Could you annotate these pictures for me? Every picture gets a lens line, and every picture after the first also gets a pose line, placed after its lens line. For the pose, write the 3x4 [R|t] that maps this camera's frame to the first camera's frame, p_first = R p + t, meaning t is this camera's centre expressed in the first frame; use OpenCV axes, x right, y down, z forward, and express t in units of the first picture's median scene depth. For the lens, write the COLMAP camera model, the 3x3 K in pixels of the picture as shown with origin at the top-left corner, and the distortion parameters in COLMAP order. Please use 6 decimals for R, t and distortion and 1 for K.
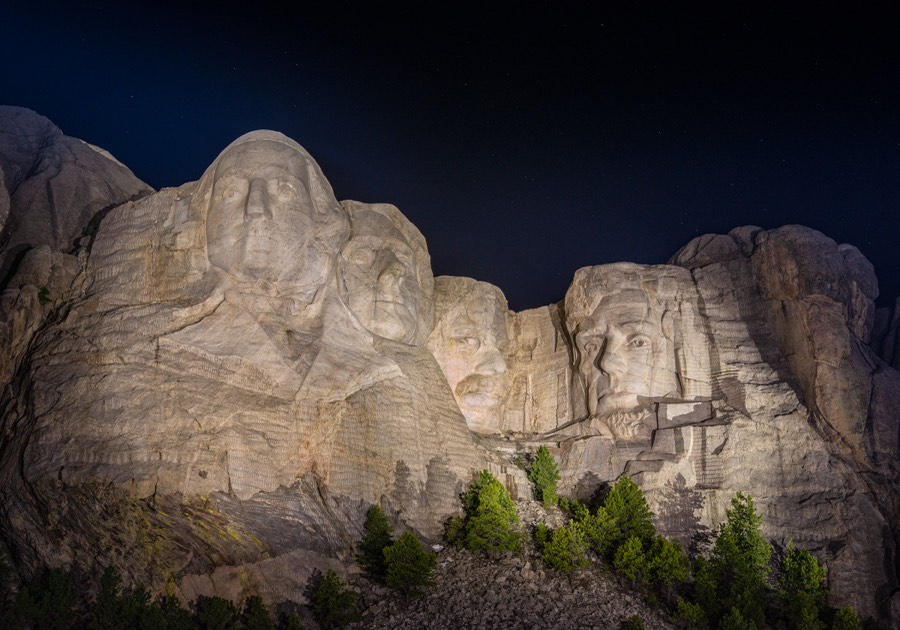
lens RADIAL K [[3189.8, 0, 455.3], [0, 3189.8, 317.2], [0, 0, 1]] dist [0.581780, 0.000000]
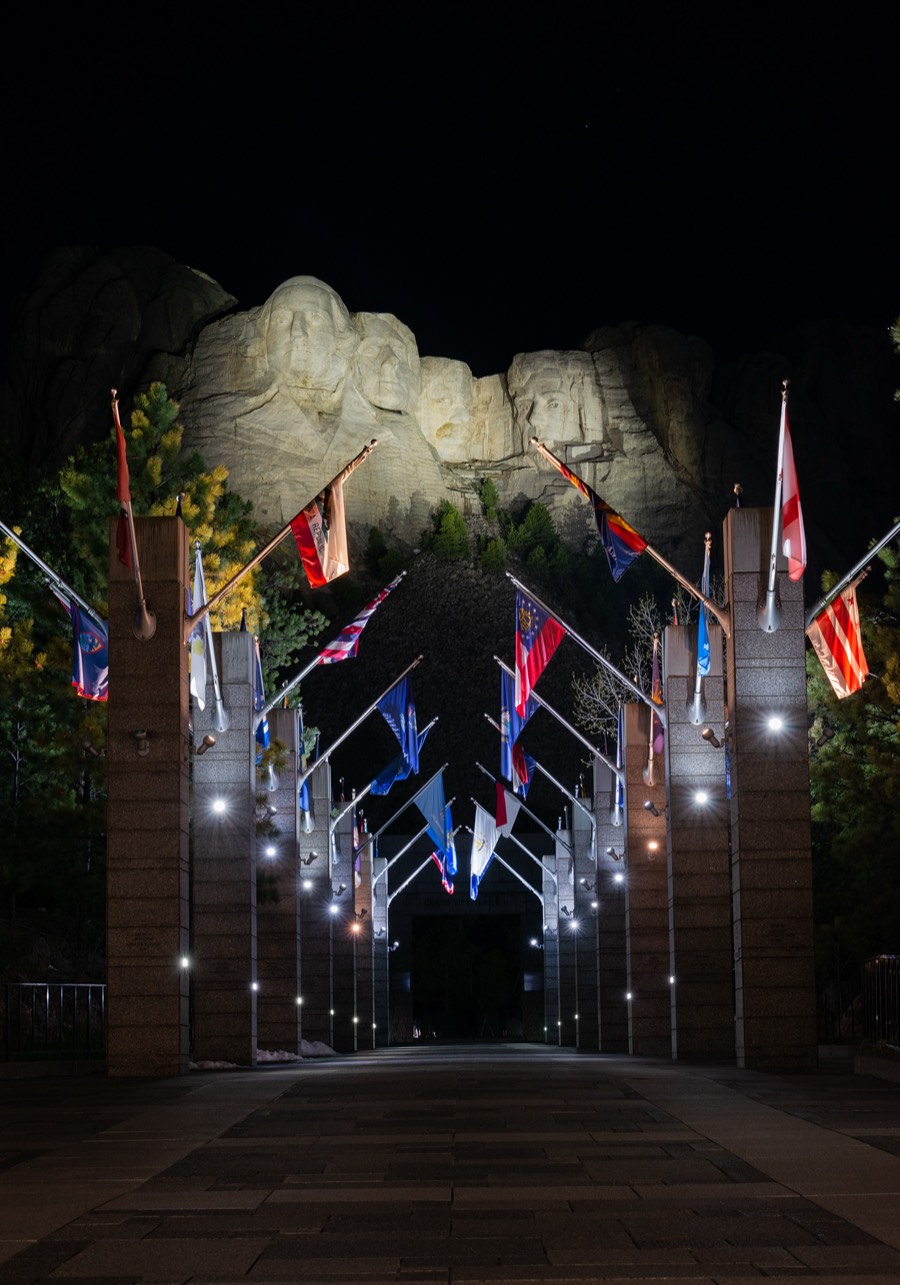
lens RADIAL K [[2667.4, 0, 450.3], [0, 2667.4, 642.7], [0, 0, 1]] dist [-0.076374, 0.000000]
pose [[0.999640, -0.006452, -0.026037, 0.041439], [0.010458, 0.987580, 0.156766, -0.081912], [0.024703, -0.156981, 0.987293, -0.273719]]
